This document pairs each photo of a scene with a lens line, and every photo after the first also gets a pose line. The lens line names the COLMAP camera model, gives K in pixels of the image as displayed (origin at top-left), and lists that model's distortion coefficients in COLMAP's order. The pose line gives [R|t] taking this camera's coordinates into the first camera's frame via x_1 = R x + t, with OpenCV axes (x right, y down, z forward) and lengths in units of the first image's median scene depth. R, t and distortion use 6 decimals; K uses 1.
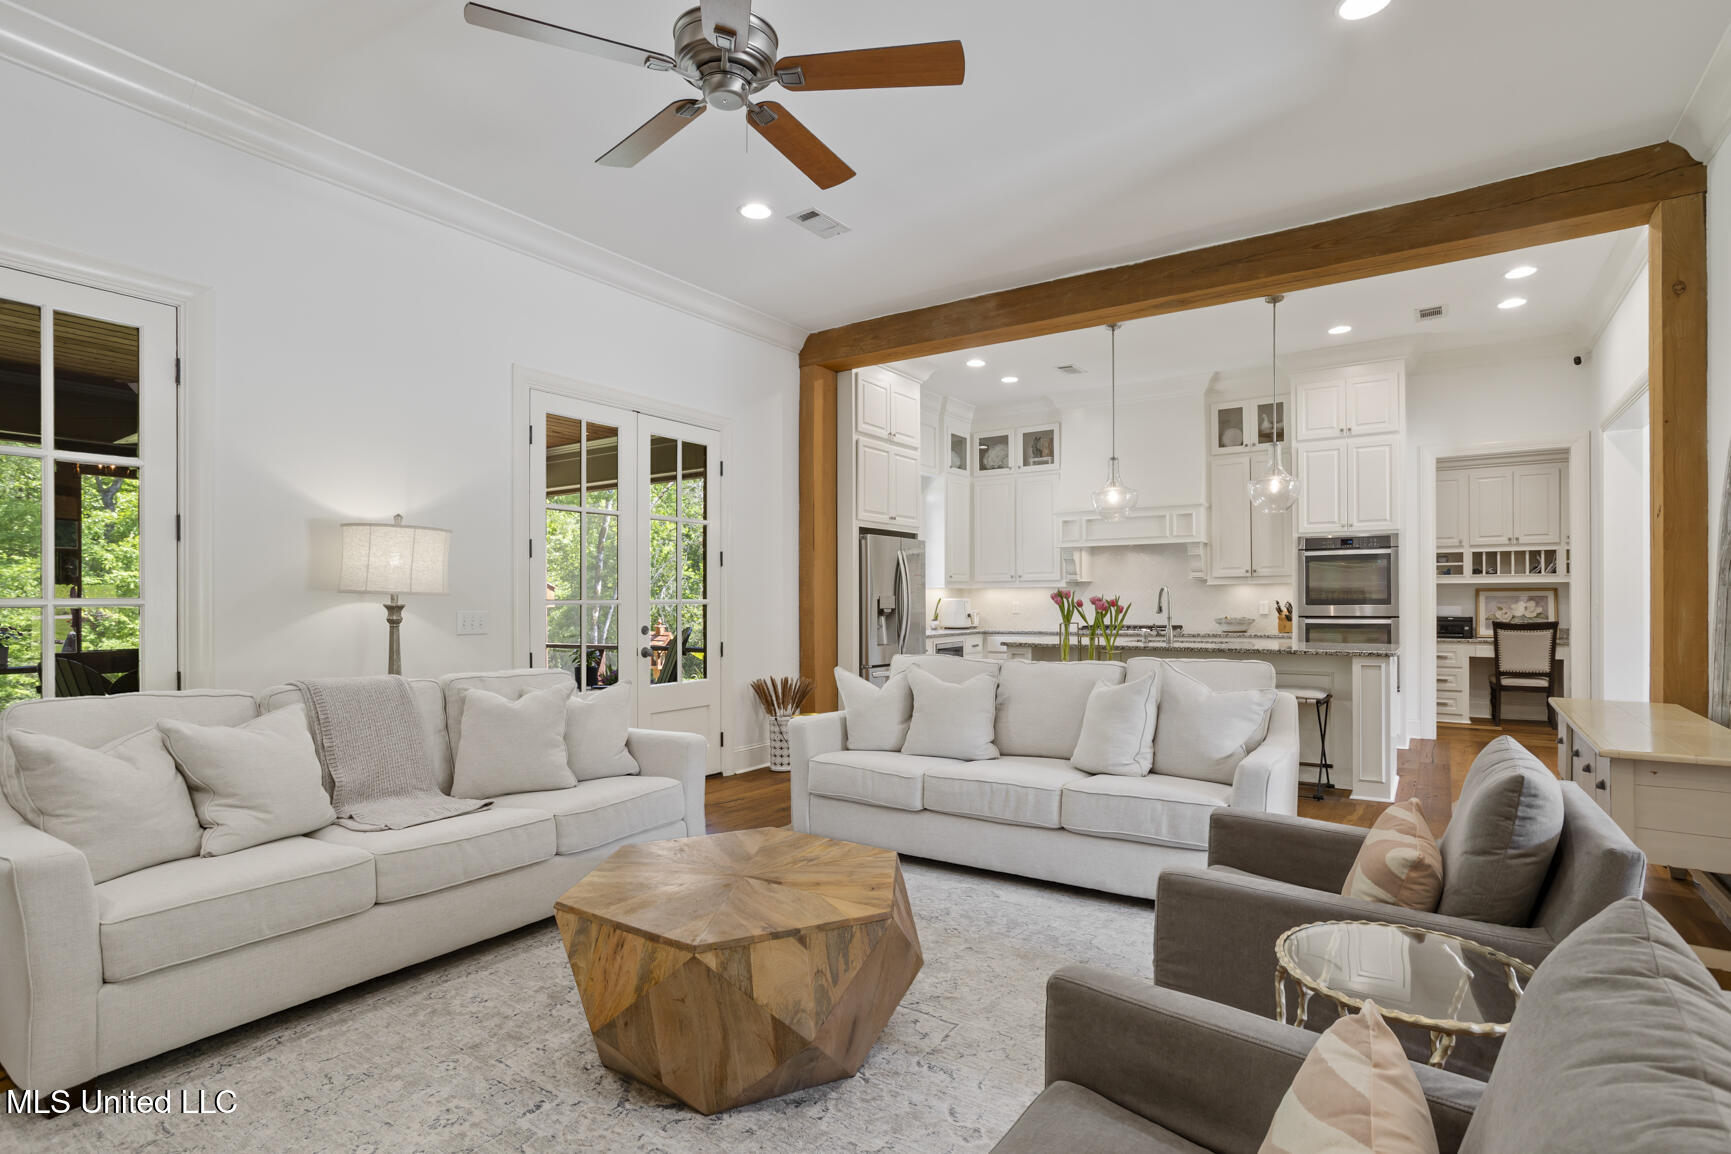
lens RADIAL K [[854.3, 0, 869.4], [0, 854.3, 593.8], [0, 0, 1]] dist [-0.055697, 0.037717]
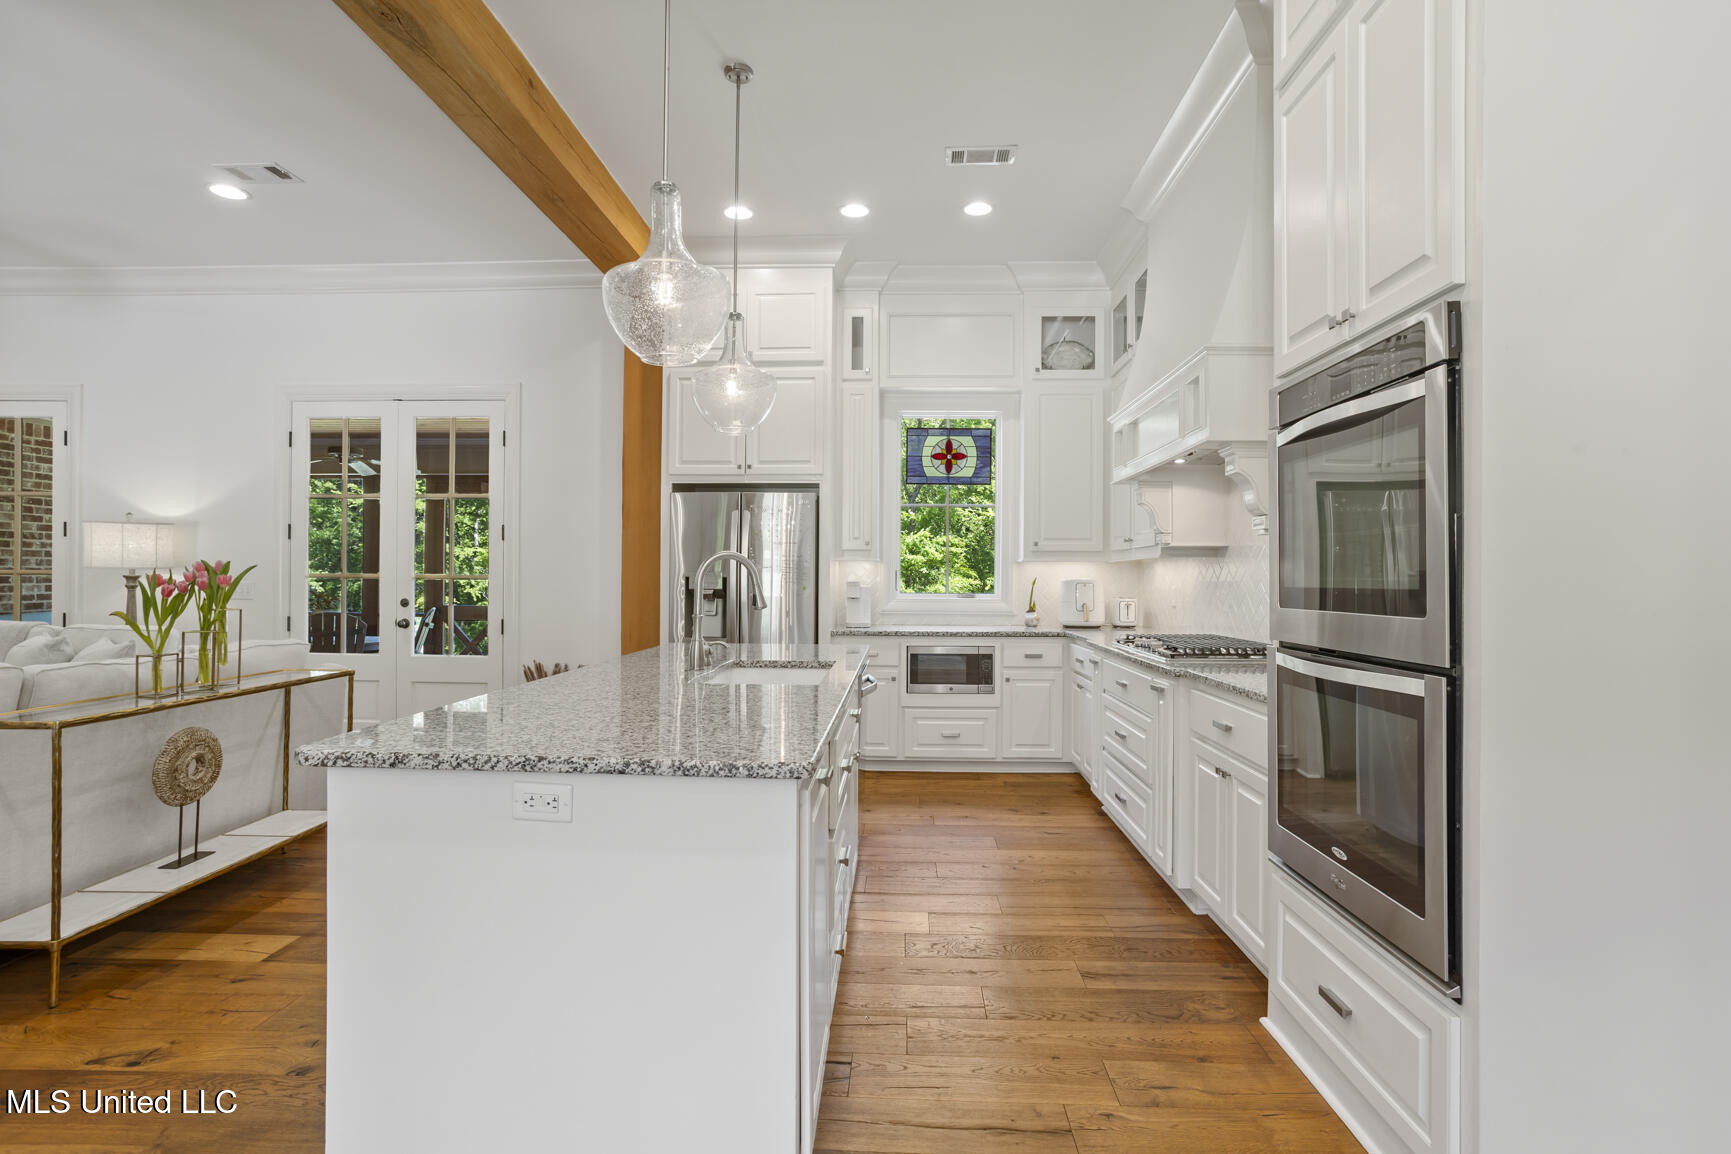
lens RADIAL K [[846.4, 0, 869.0], [0, 846.4, 578.7], [0, 0, 1]] dist [-0.054663, 0.034926]
pose [[0.529011, 0.008073, -0.848577, 0.723441], [-0.003353, 0.999967, 0.007423, 0.001653], [0.848609, -0.001081, 0.529020, 0.730413]]
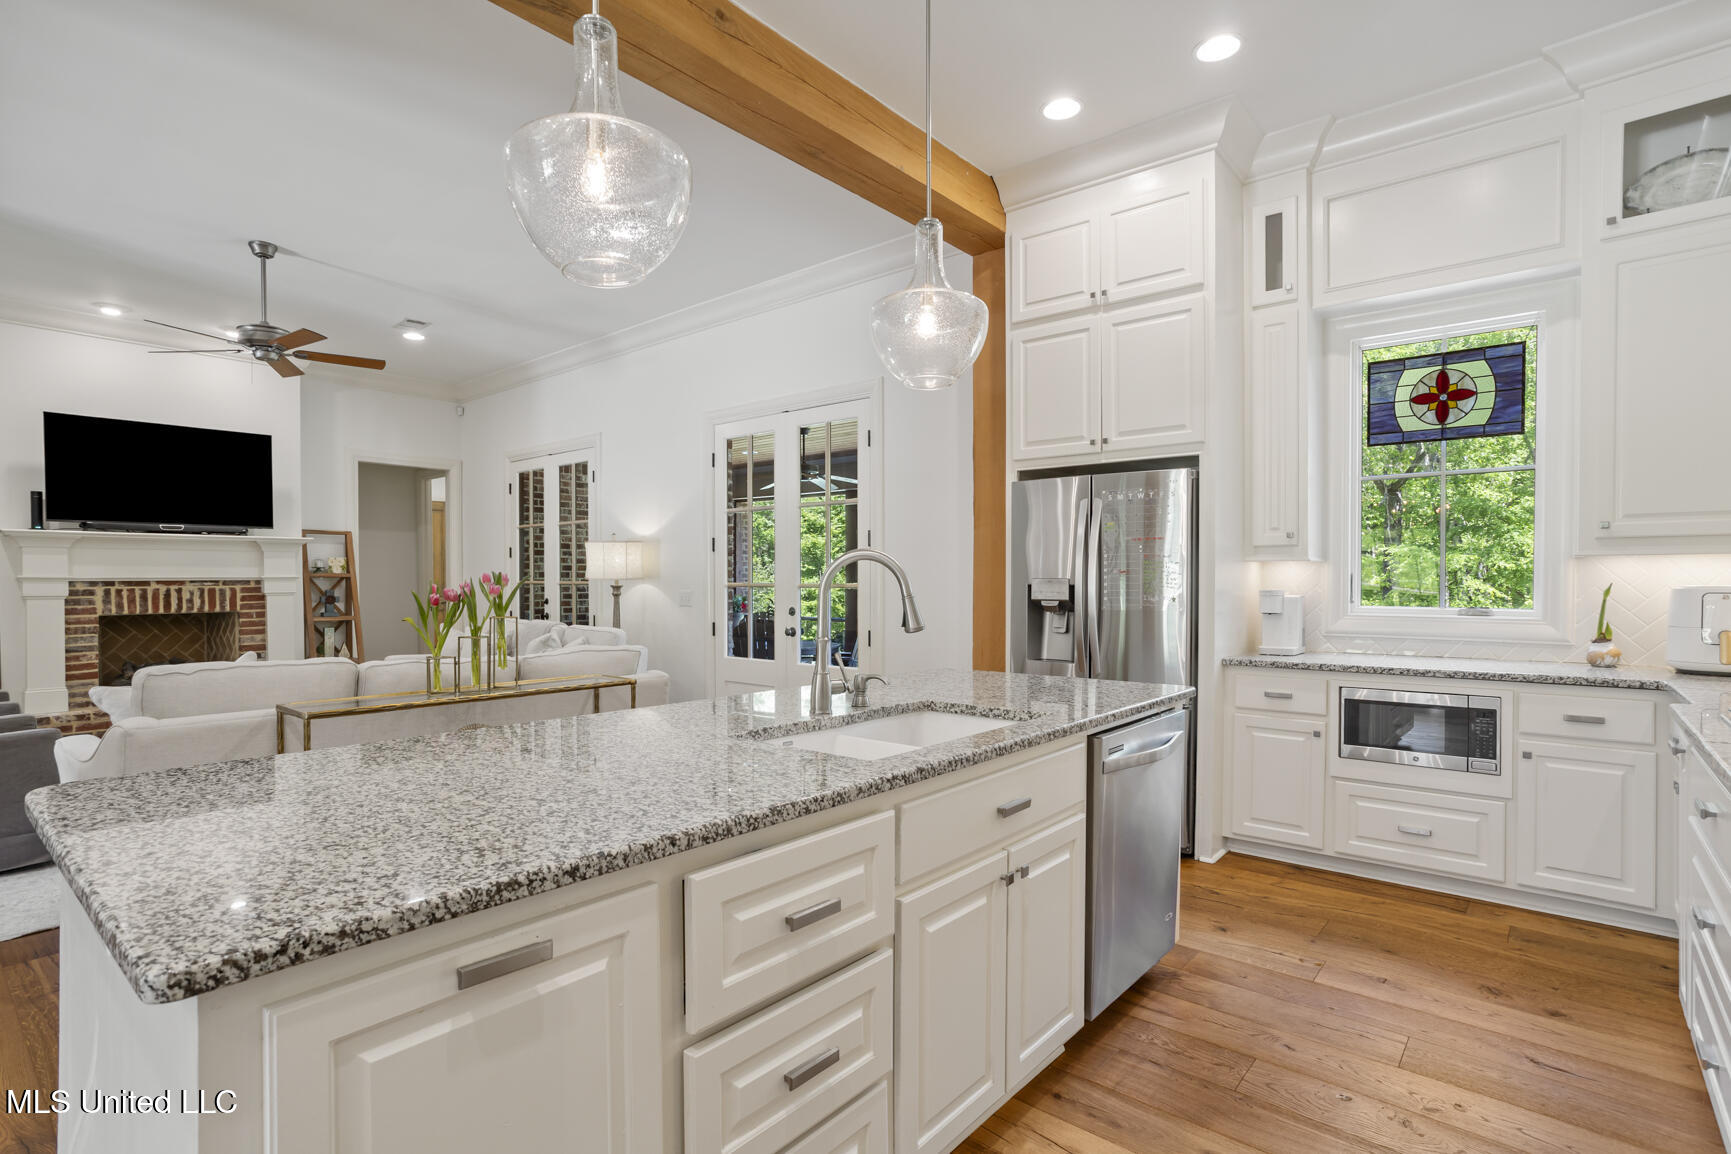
lens RADIAL K [[852.5, 0, 865.2], [0, 852.5, 592.2], [0, 0, 1]] dist [-0.052079, 0.035177]
pose [[-0.101169, 0.014681, -0.994761, 0.625337], [0.004742, 0.999887, 0.014274, 0.002400], [0.994858, -0.003273, -0.101227, 0.931446]]
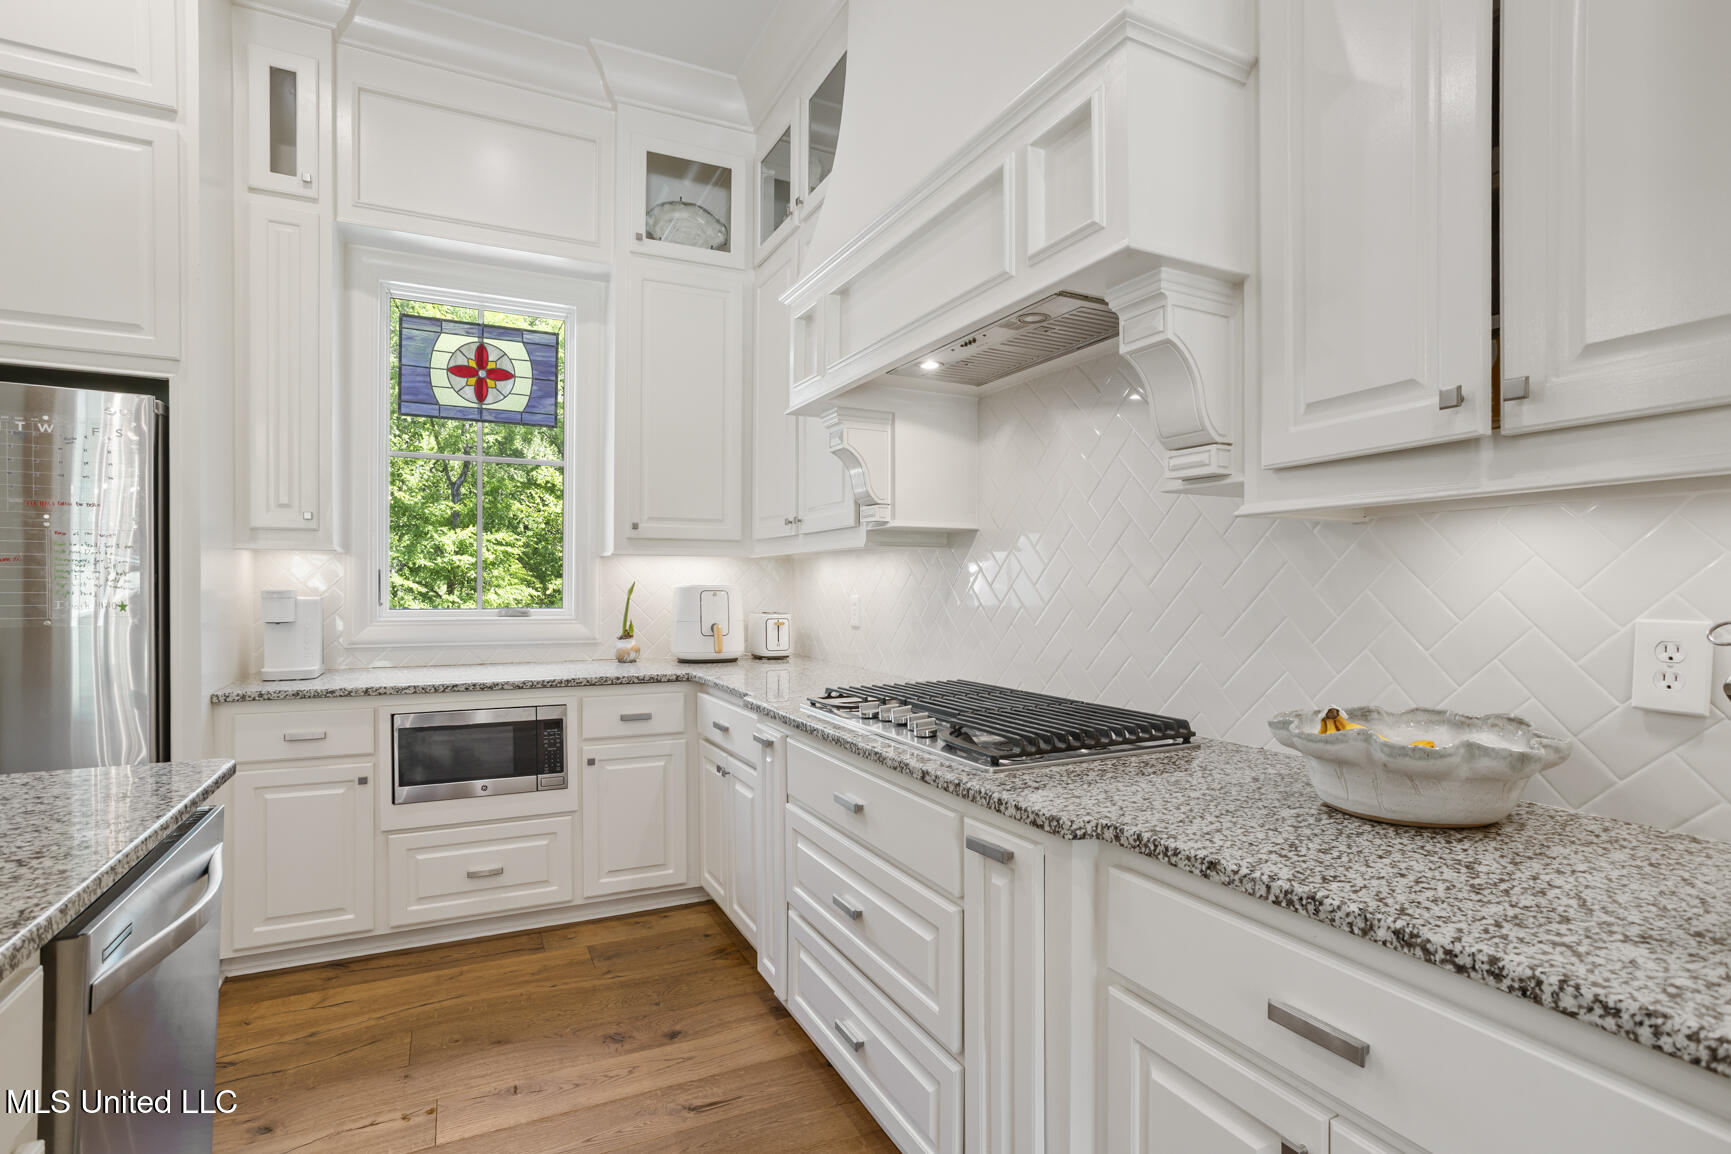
lens RADIAL K [[854.3, 0, 869.4], [0, 854.3, 593.8], [0, 0, 1]] dist [-0.055697, 0.037717]
pose [[0.871105, 0.013498, -0.490911, 0.480845], [-0.004805, 0.999809, 0.018964, 0.002901], [0.491073, -0.014161, 0.871003, 0.931831]]
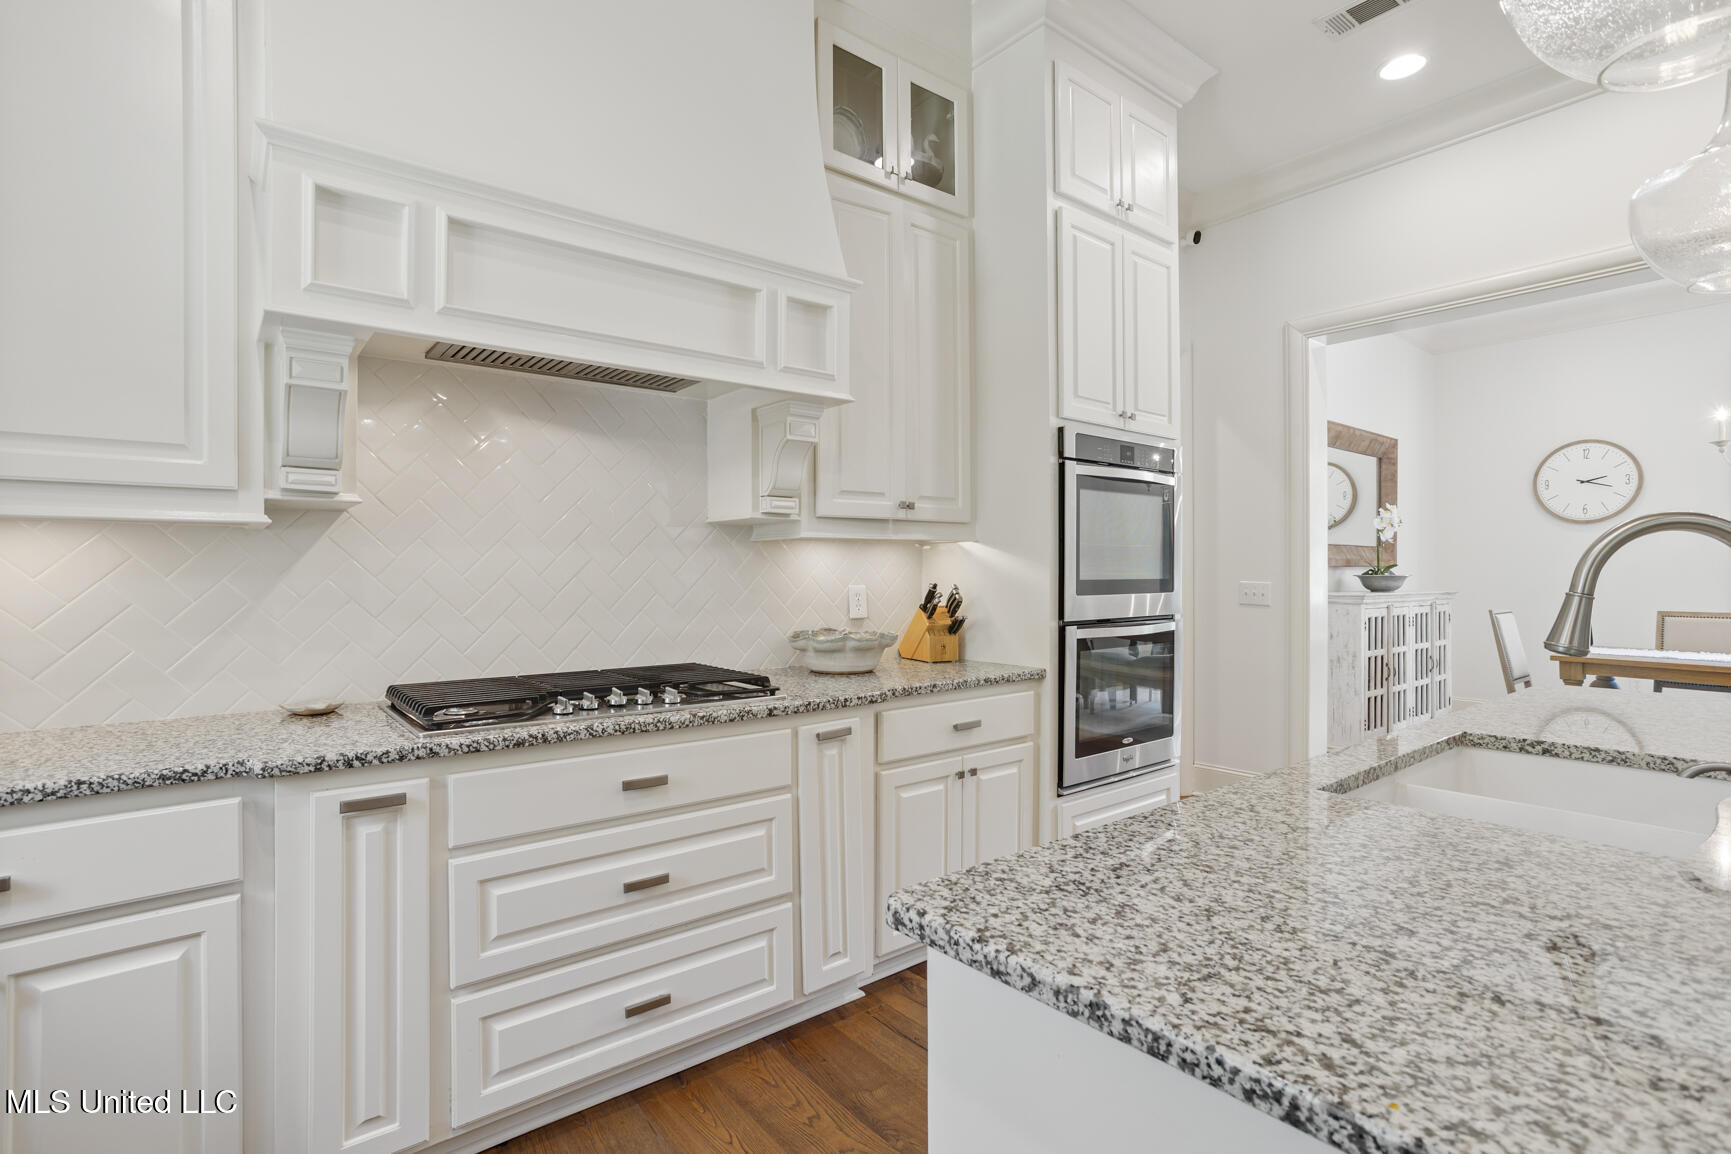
lens RADIAL K [[845.0, 0, 873.2], [0, 845.0, 567.7], [0, 0, 1]] dist [-0.062658, 0.043368]
pose [[0.288089, 0.009034, 0.957561, 0.099544], [-0.005144, 0.999956, -0.007886, 0.004211], [-0.957590, -0.002654, 0.288123, 1.008897]]
